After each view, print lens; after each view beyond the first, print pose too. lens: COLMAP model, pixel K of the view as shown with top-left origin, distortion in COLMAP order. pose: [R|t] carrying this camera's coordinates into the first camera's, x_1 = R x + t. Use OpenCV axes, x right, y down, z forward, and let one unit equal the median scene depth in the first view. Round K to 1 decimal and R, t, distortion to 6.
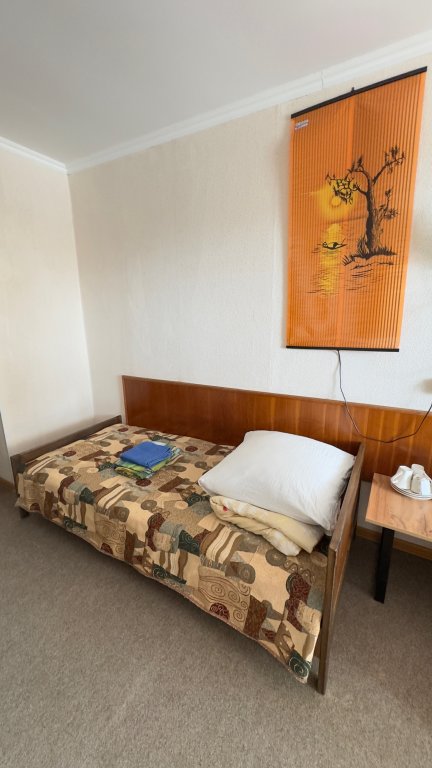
lens RADIAL K [[305.5, 0, 213.6], [0, 305.5, 383.8], [0, 0, 1]] dist [-0.000964, -0.000191]
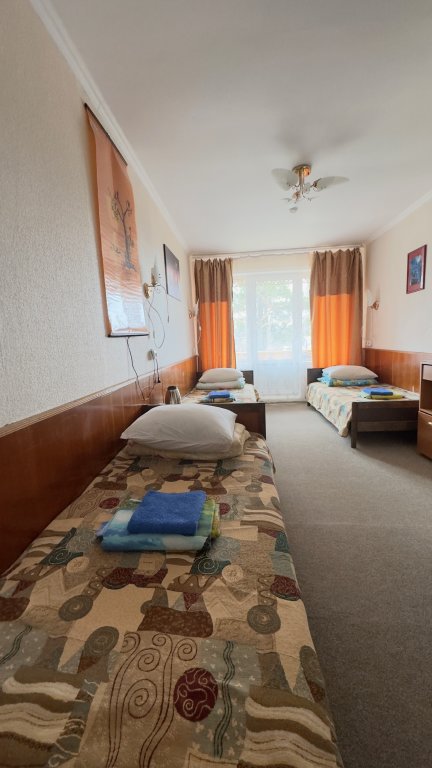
lens RADIAL K [[305.5, 0, 216.8], [0, 305.5, 382.7], [0, 0, 1]] dist [-0.000964, -0.000191]
pose [[-0.433748, -0.093454, 0.896175, -0.919809], [0.251673, 0.942455, 0.220090, -0.123872], [-0.865173, 0.321006, -0.385268, 1.304583]]
